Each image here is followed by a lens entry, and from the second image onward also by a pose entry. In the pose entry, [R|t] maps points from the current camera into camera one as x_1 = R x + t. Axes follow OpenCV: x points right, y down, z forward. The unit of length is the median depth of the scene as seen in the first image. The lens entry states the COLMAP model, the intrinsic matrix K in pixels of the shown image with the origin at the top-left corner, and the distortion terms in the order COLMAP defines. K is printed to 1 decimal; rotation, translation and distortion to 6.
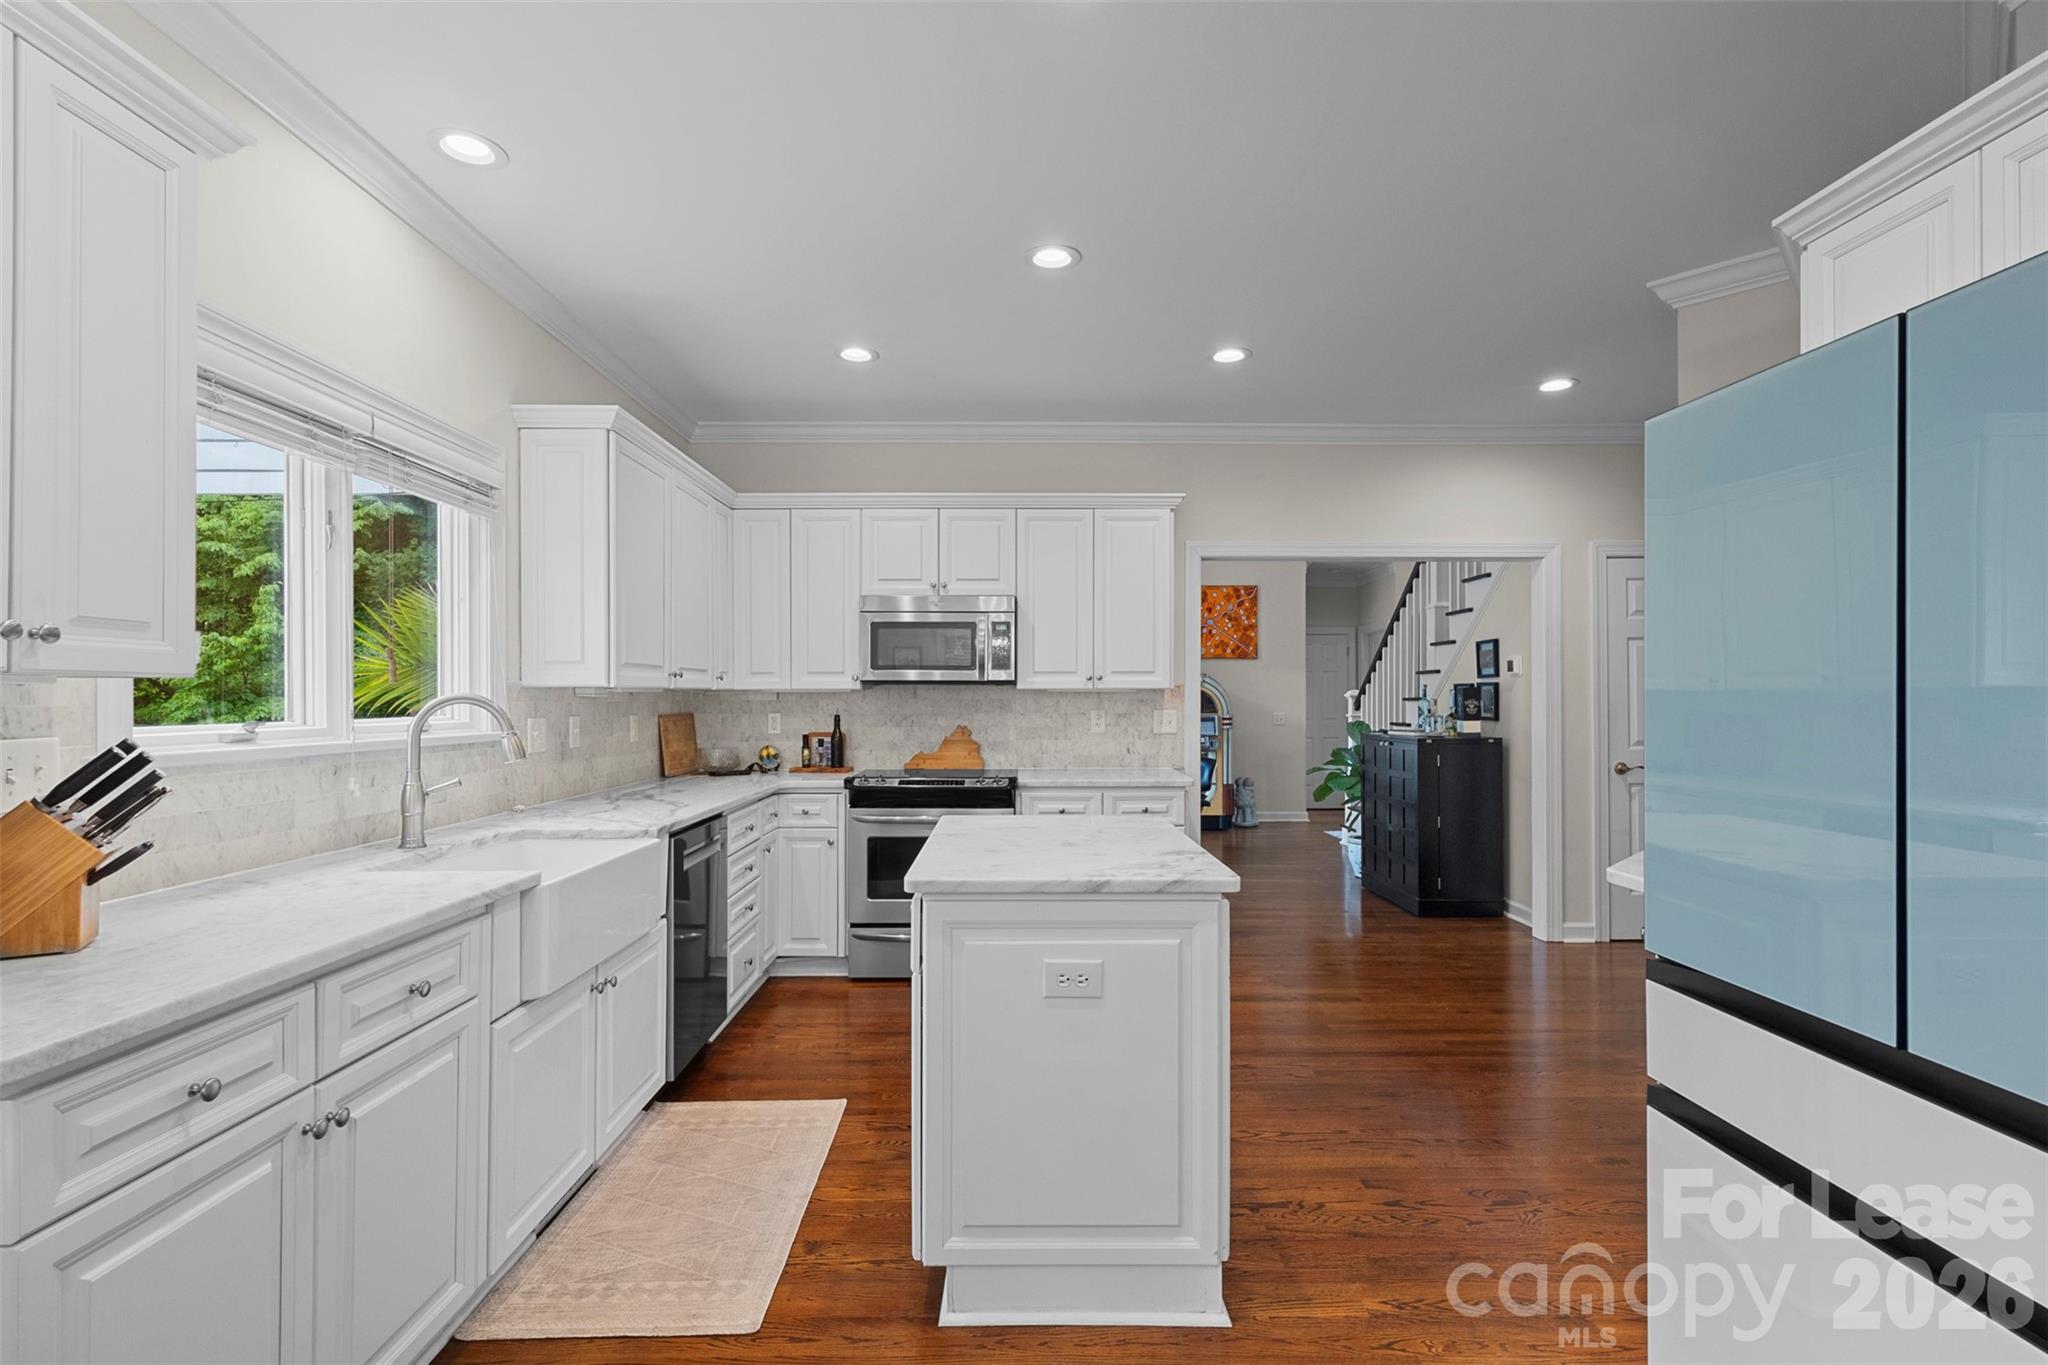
lens RADIAL K [[960.4, 0, 1030.1], [0, 960.4, 687.7], [0, 0, 1]] dist [0.015417, 0.000859]
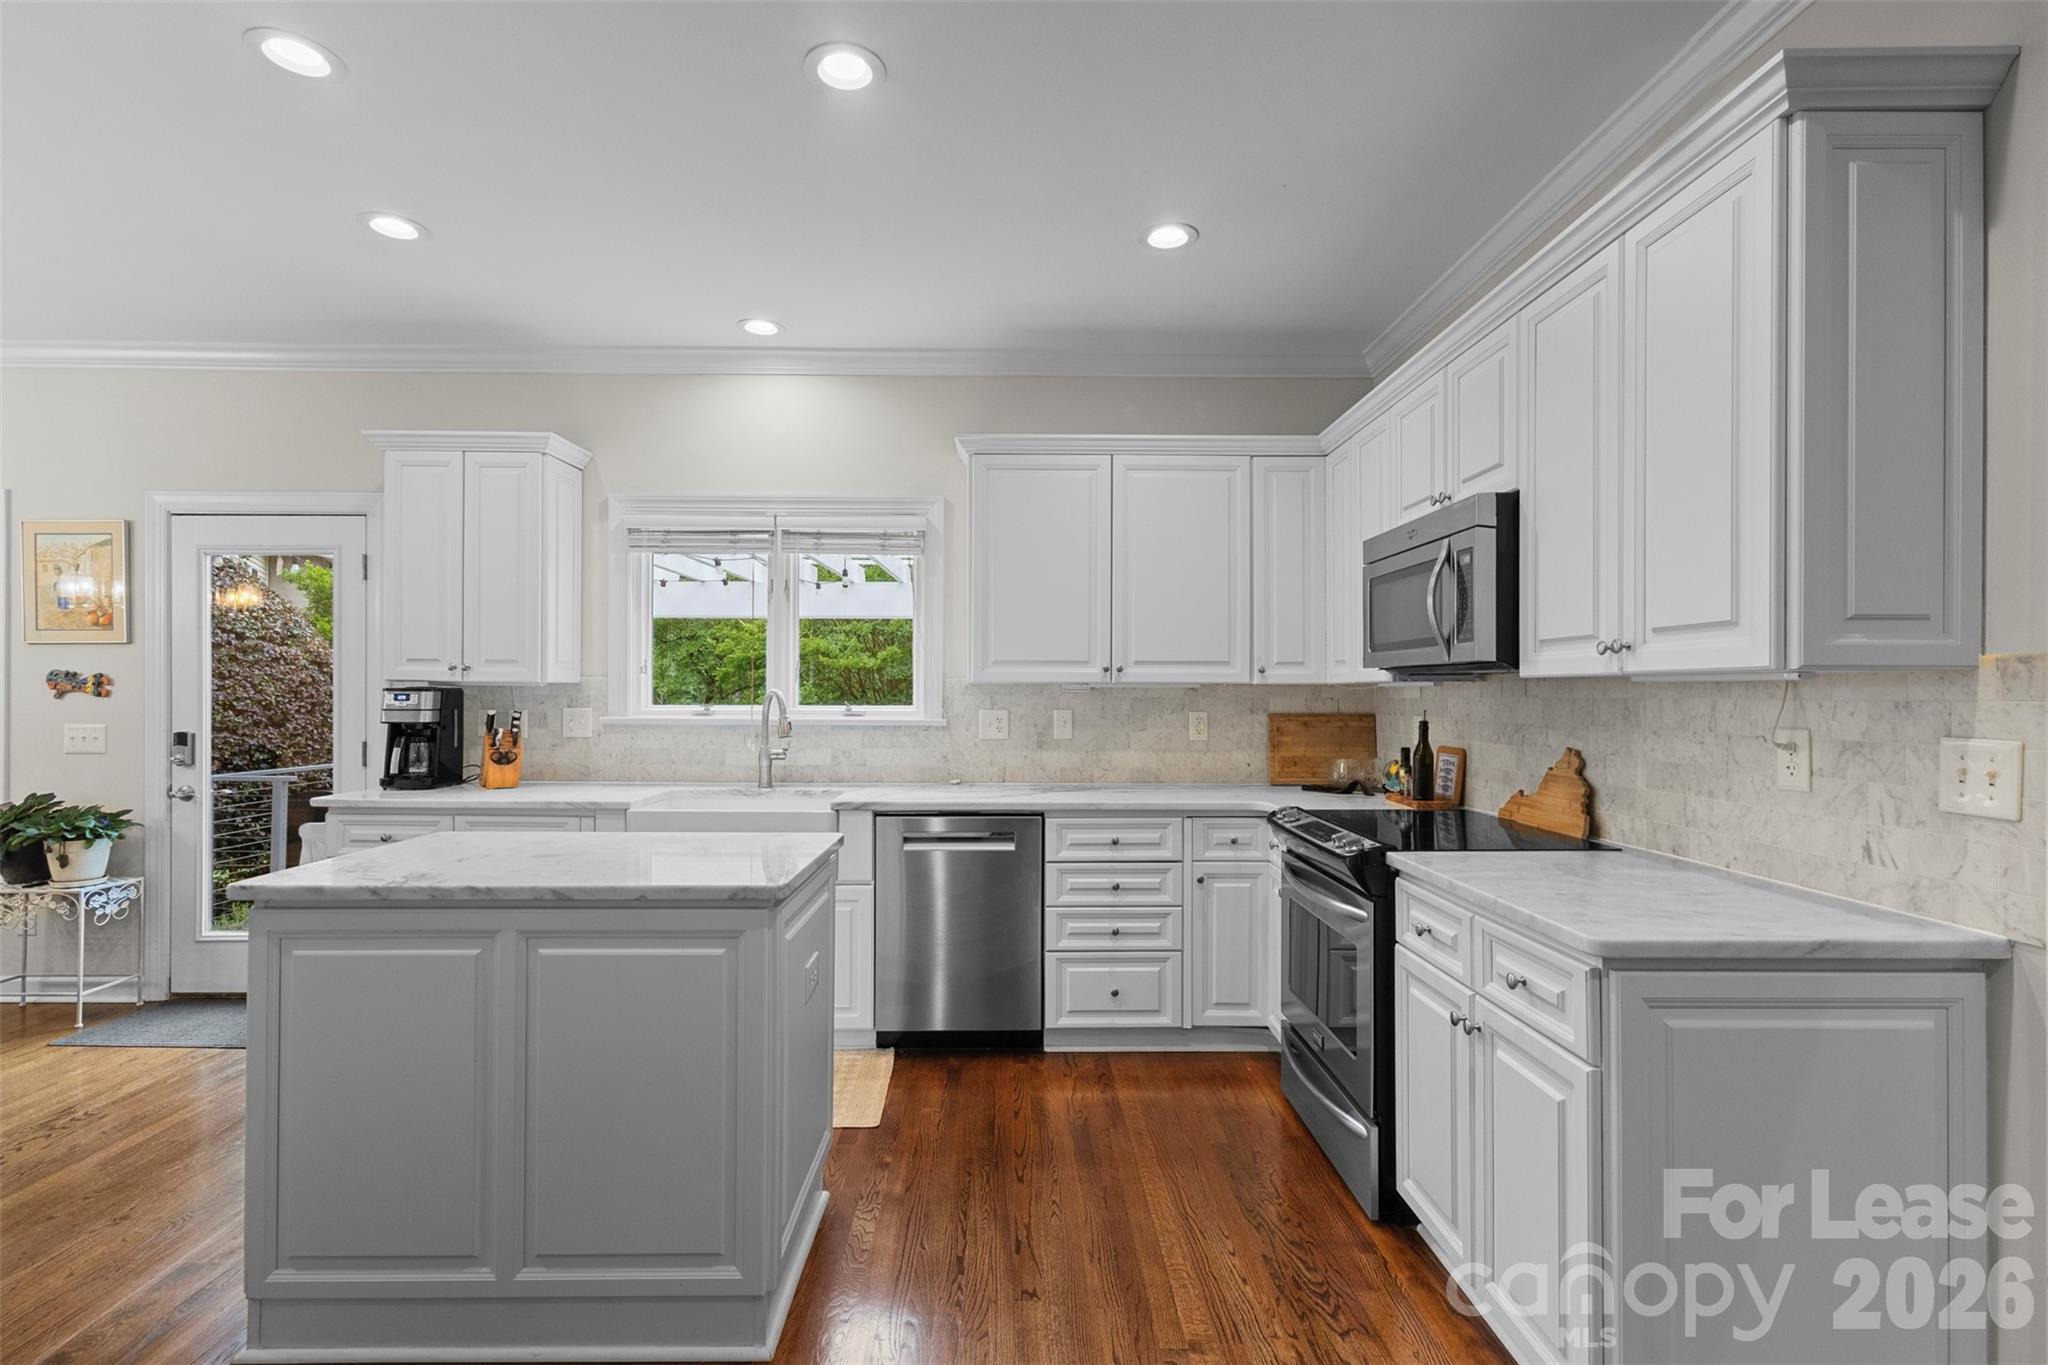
lens RADIAL K [[960.4, 0, 1022.8], [0, 960.4, 694.1], [0, 0, 1]] dist [0.015417, 0.000859]
pose [[-0.016239, 0.002136, -0.999866, 0.466423], [0.007234, 0.999972, 0.002019, 0.006710], [0.999842, -0.007201, -0.016254, 0.730389]]
